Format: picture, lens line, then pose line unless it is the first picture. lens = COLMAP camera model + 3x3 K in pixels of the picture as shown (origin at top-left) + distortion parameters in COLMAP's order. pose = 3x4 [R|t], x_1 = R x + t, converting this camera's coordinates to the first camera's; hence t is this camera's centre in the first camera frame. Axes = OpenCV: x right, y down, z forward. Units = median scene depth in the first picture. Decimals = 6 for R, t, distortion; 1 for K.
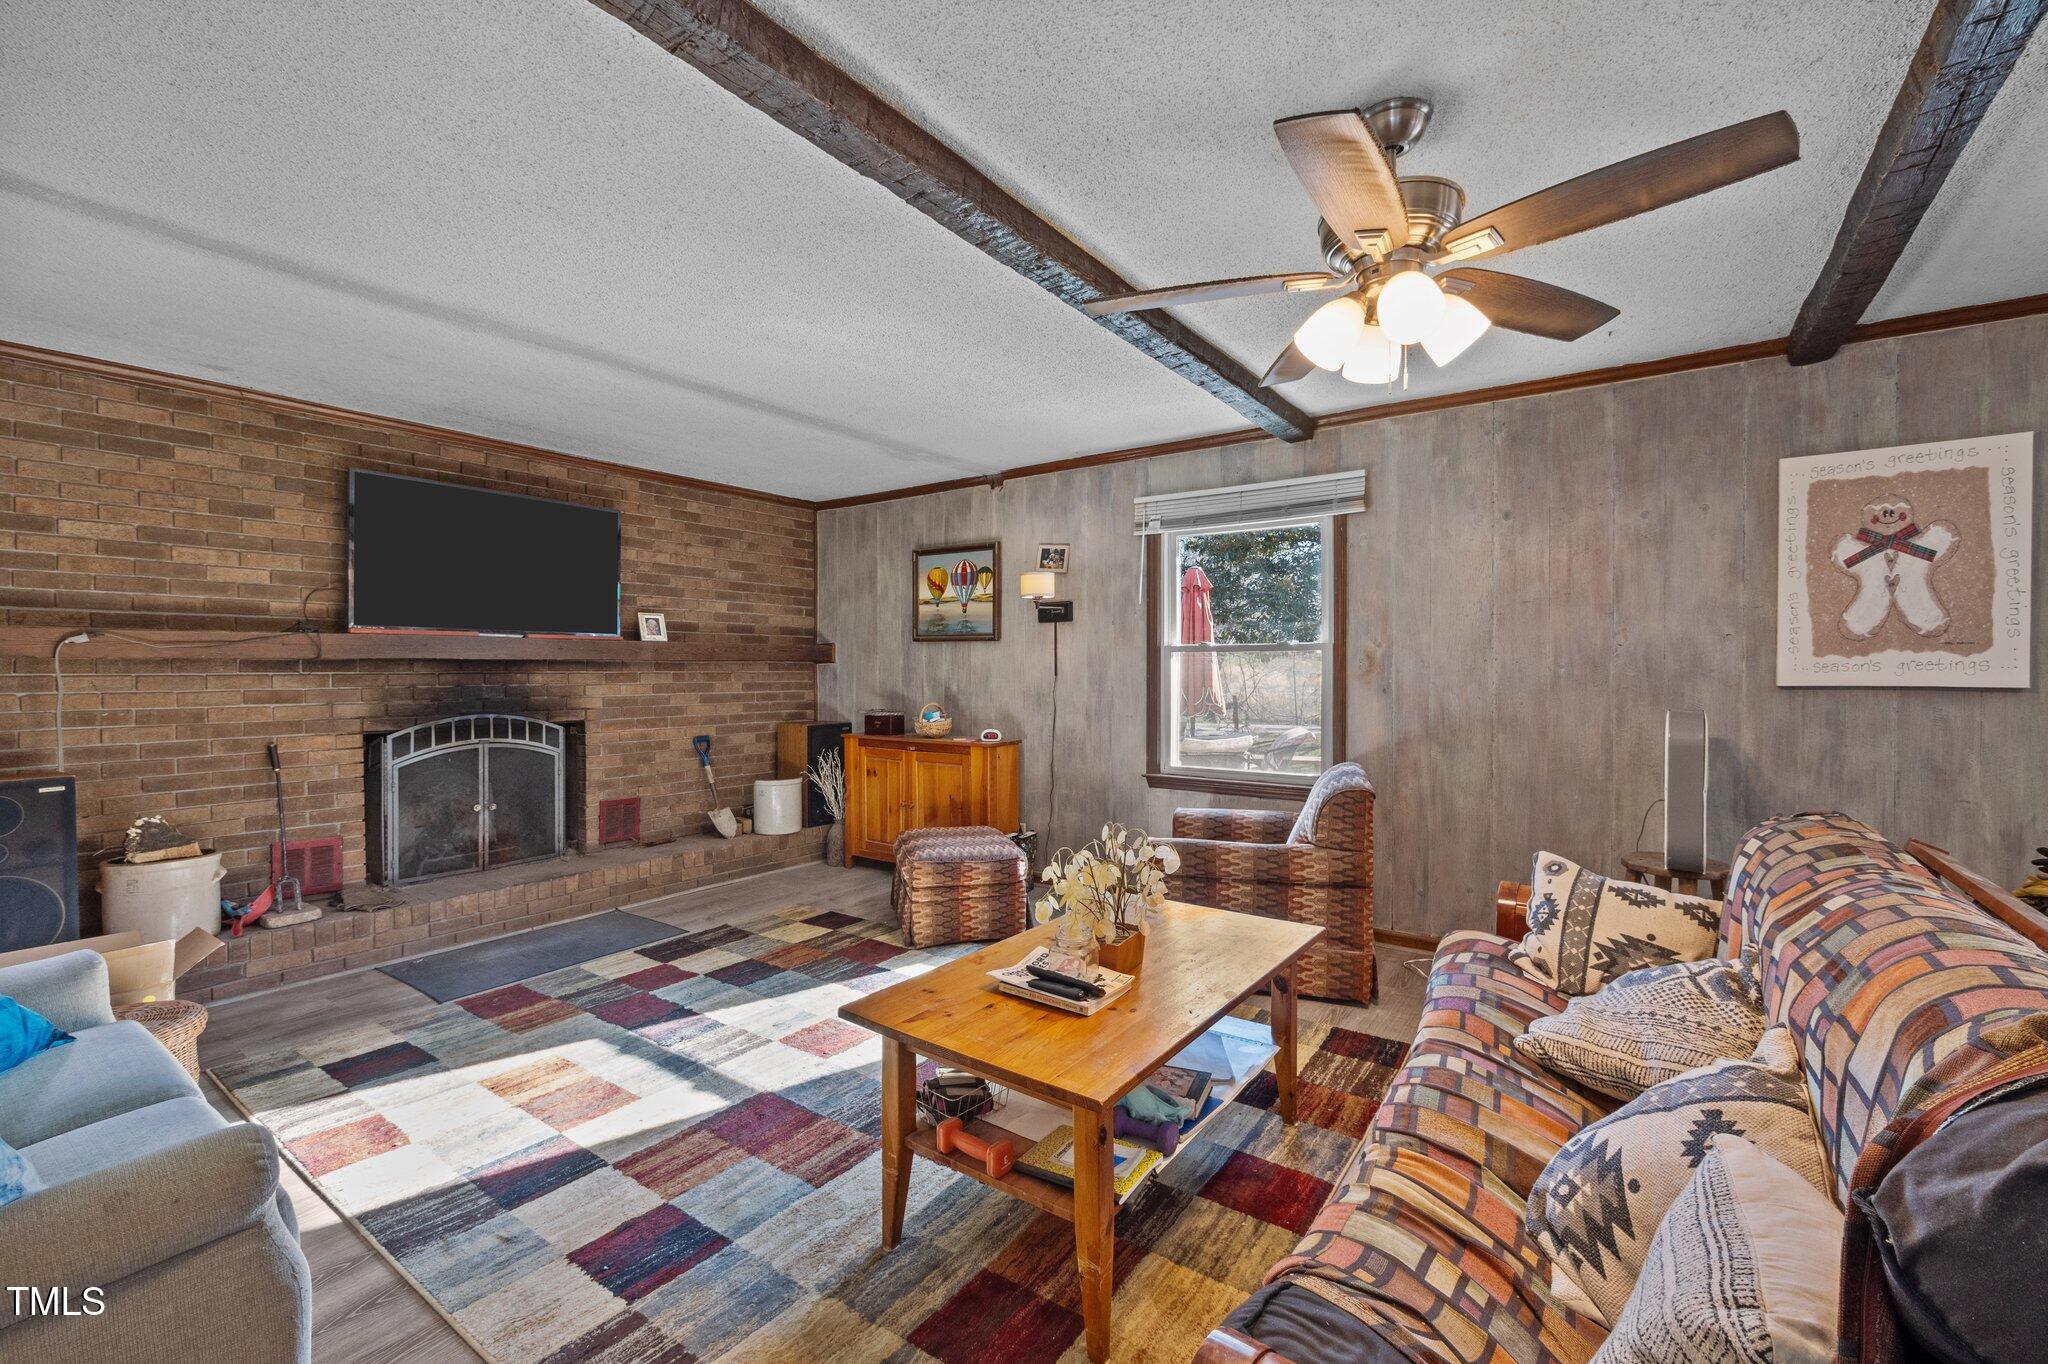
lens RADIAL K [[846.8, 0, 1023.3], [0, 846.8, 678.7], [0, 0, 1]] dist [0.000664, 0.000037]
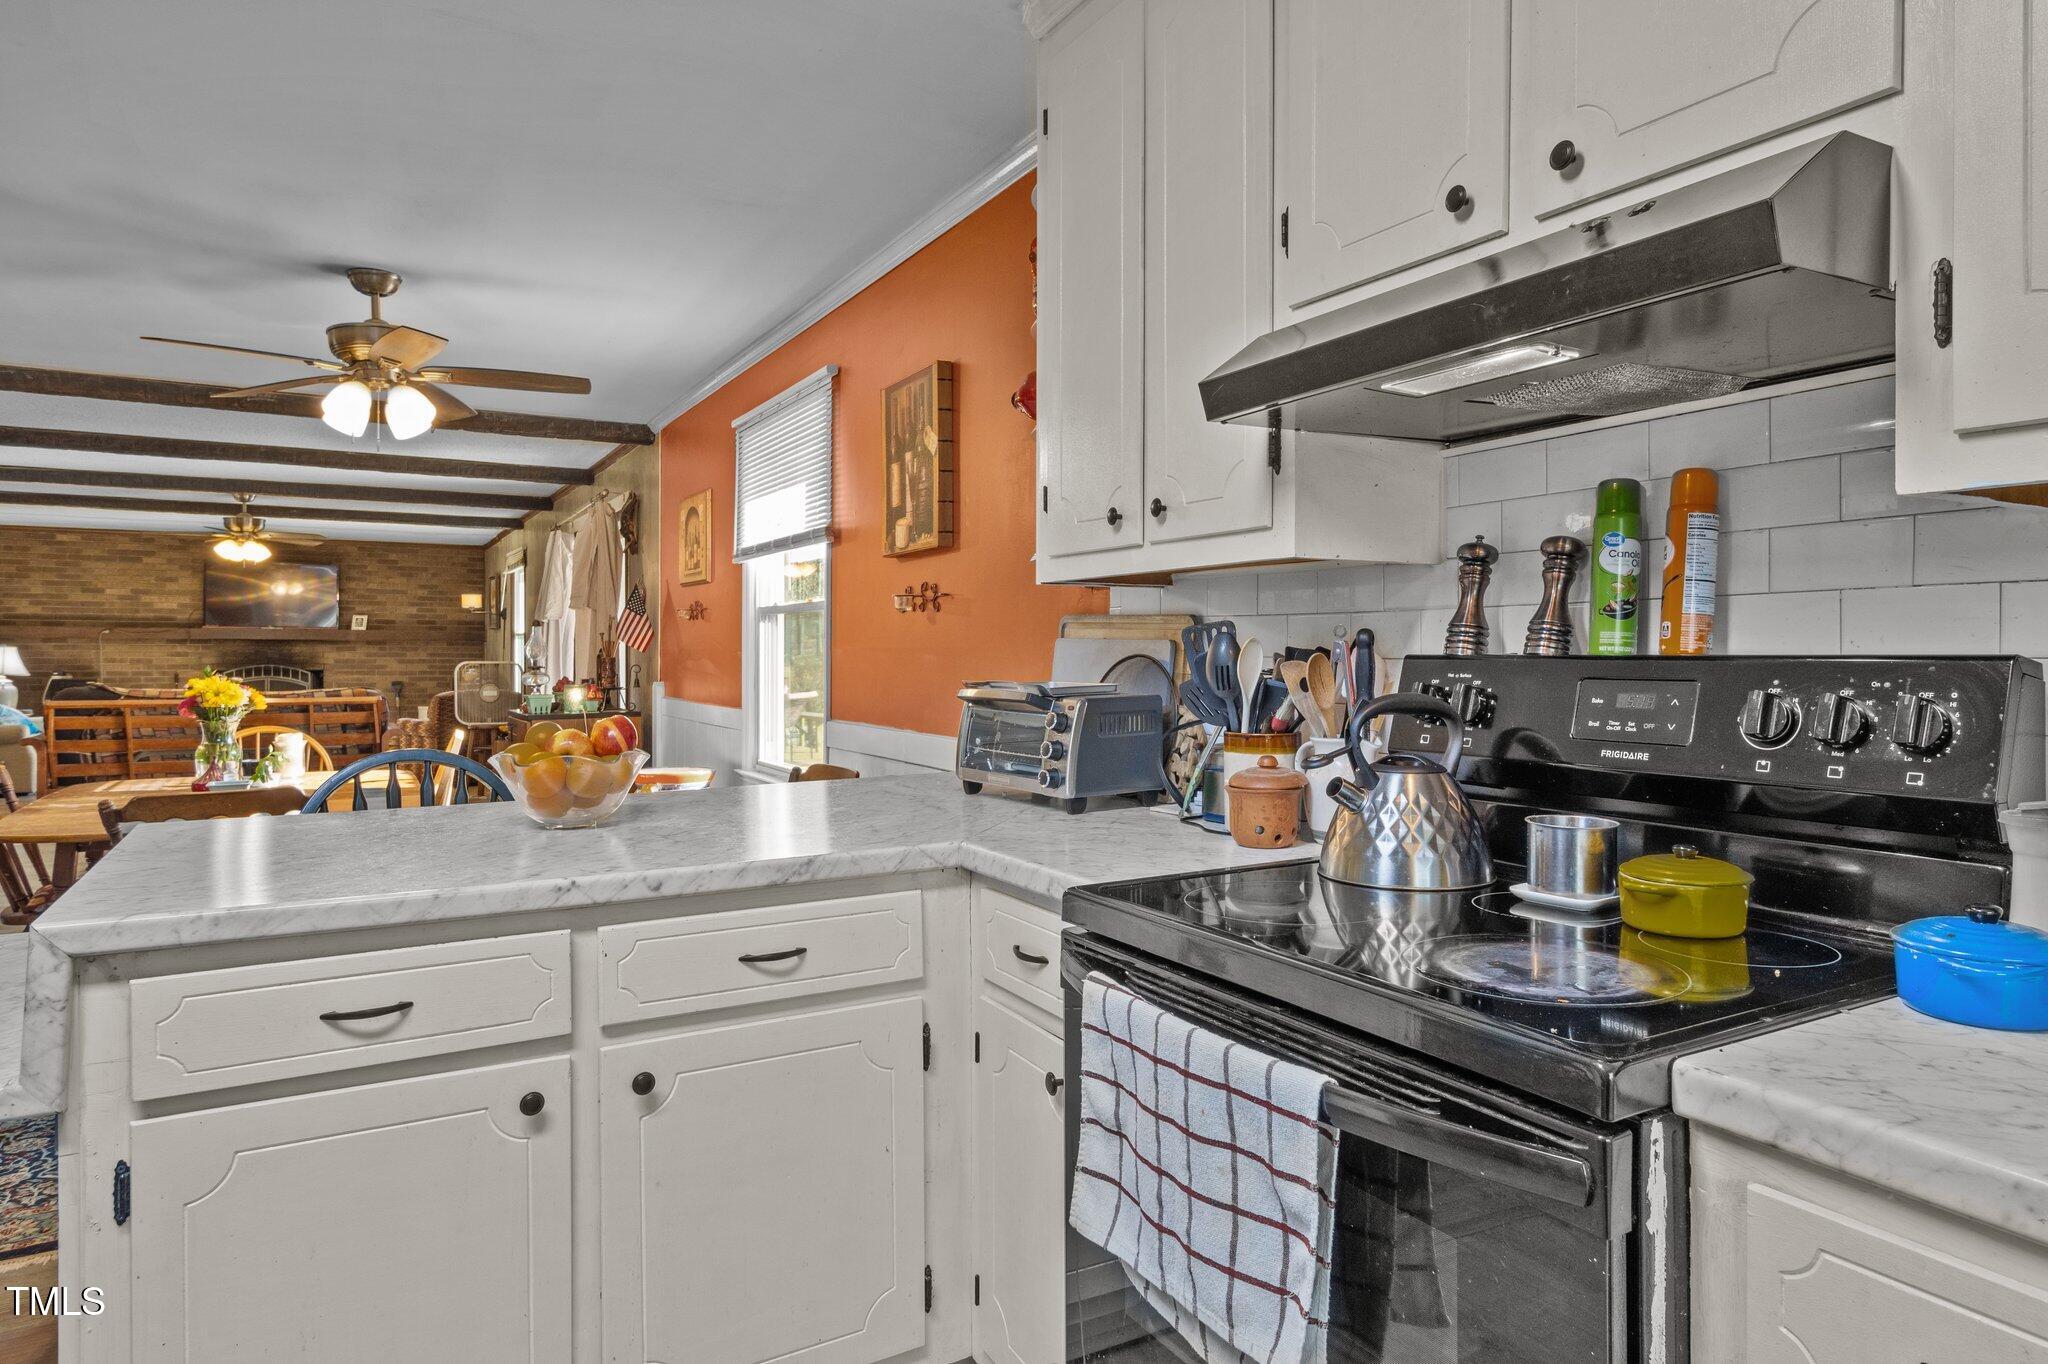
lens RADIAL K [[1133.7, 0, 1002.9], [0, 1133.7, 665.4], [0, 0, 1]] dist [-0.003549, 0.000315]
pose [[0.911408, 0.007299, -0.411438, 1.919759], [-0.009389, 0.999951, -0.003058, 0.030053], [0.411396, 0.006650, 0.911432, -0.731033]]
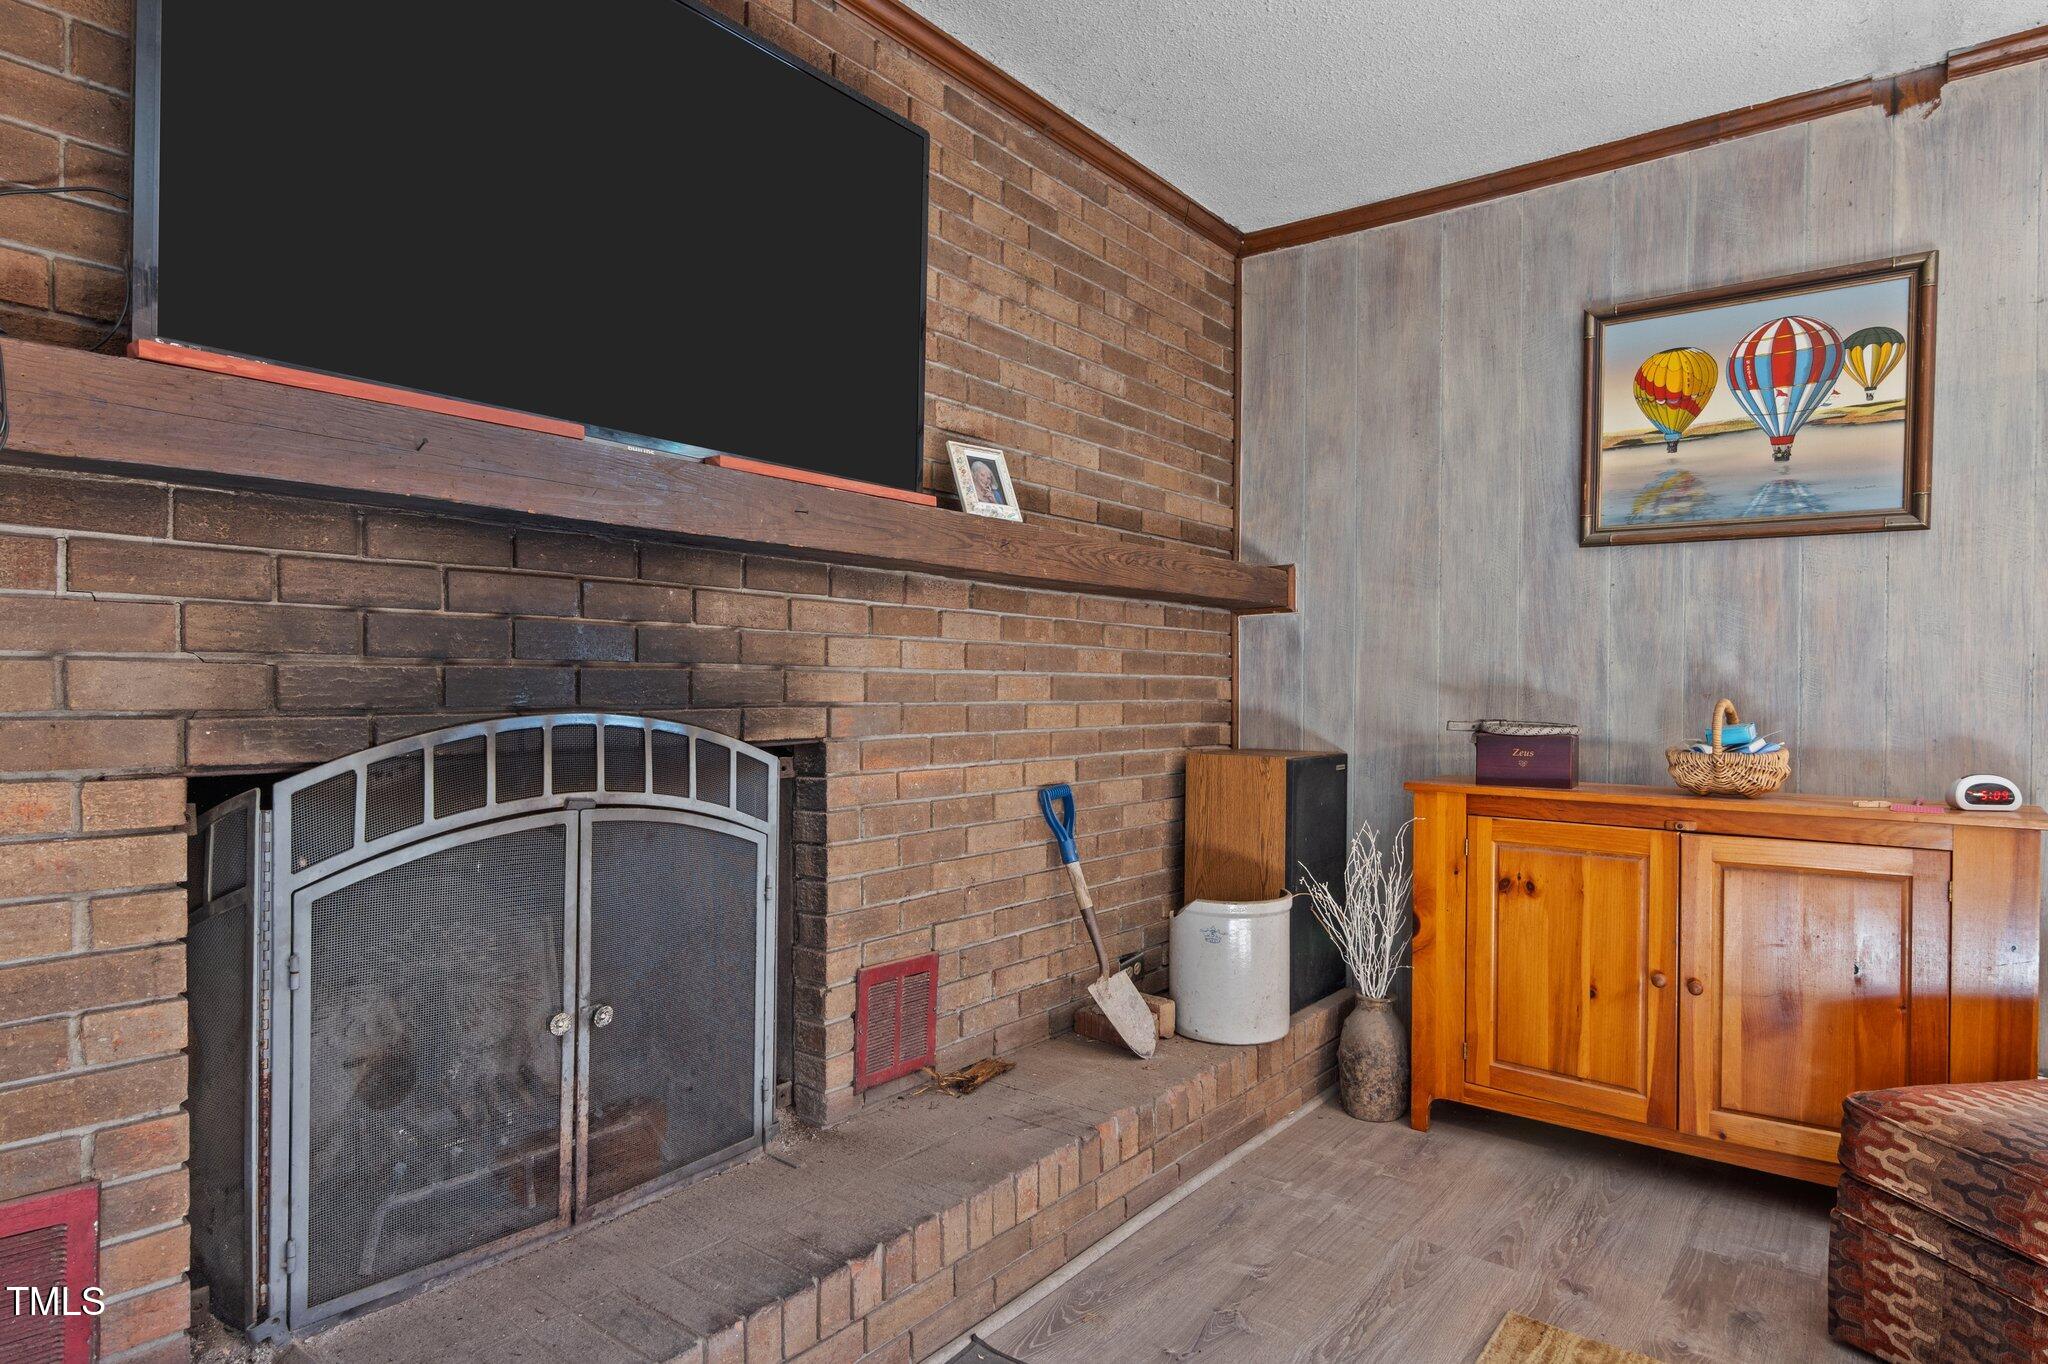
lens RADIAL K [[1133.7, 0, 1043.0], [0, 1133.7, 695.8], [0, 0, 1]] dist [-0.003549, 0.000315]
pose [[0.999600, 0.008314, -0.027019, -0.391303], [-0.008376, 0.999963, -0.002174, 0.030104], [0.027000, 0.002400, 0.999633, 0.509133]]
